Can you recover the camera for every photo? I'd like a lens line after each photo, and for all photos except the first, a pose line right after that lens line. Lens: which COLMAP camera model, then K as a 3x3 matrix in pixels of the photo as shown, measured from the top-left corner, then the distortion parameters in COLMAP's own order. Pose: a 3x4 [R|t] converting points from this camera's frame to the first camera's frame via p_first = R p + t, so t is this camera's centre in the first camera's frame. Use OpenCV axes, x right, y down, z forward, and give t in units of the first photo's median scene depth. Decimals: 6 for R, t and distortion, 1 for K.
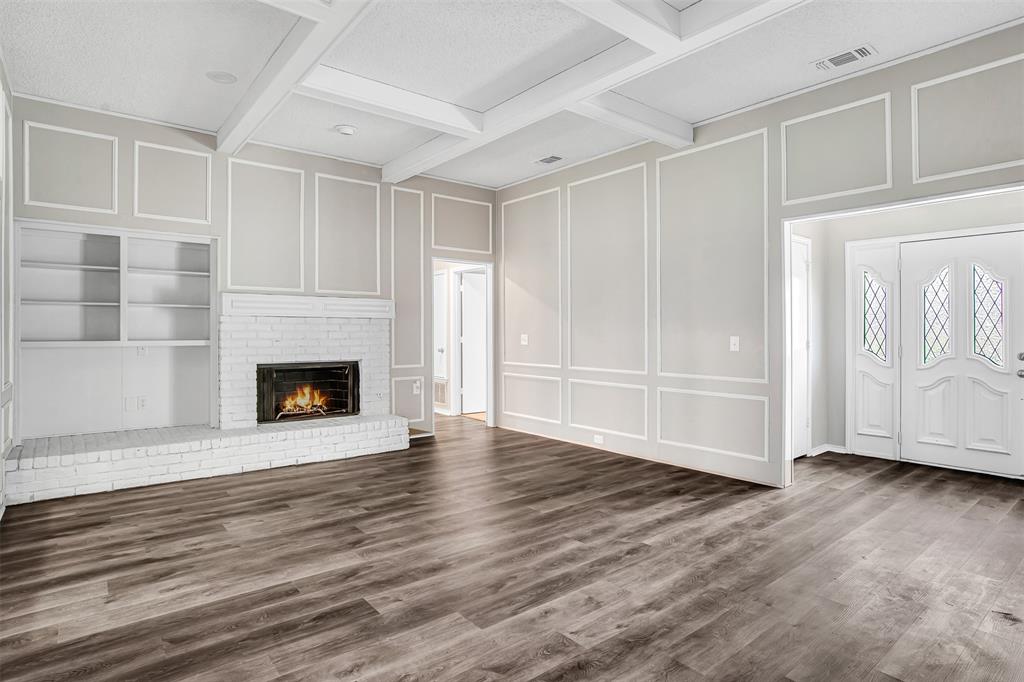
lens RADIAL K [[547.5, 0, 511.5], [0, 547.5, 331.4], [0, 0, 1]] dist [-0.044698, 0.018369]
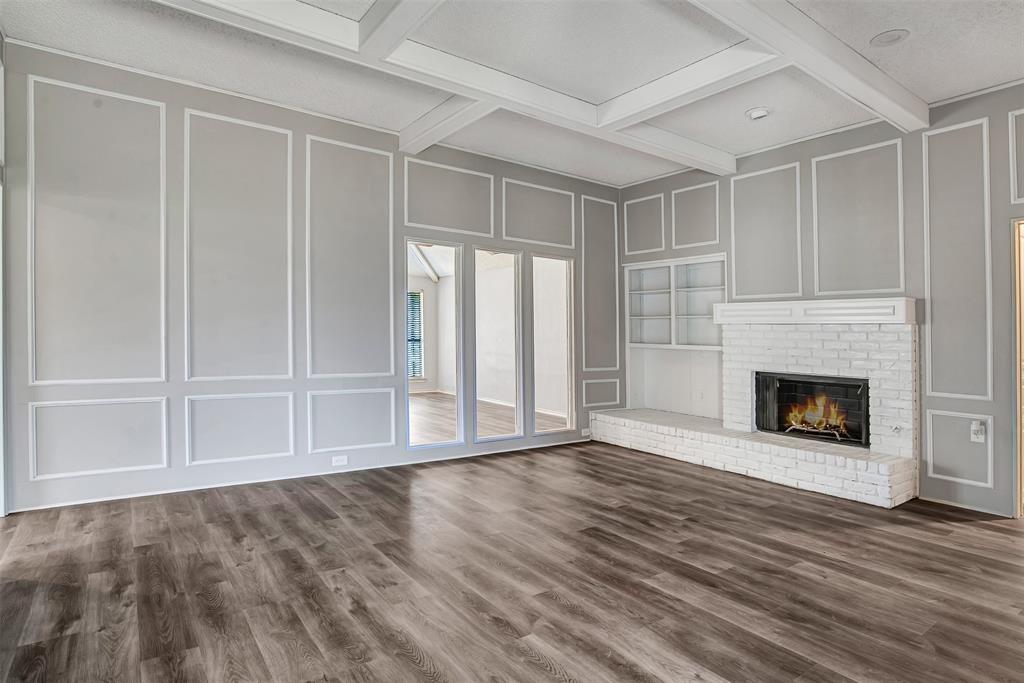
lens RADIAL K [[547.5, 0, 523.4], [0, 547.5, 340.7], [0, 0, 1]] dist [-0.044698, 0.018369]
pose [[-0.031383, 0.008934, -0.999468, 0.788139], [-0.019549, 0.999763, 0.009550, 0.003232], [0.999316, 0.019838, -0.031201, 0.845431]]
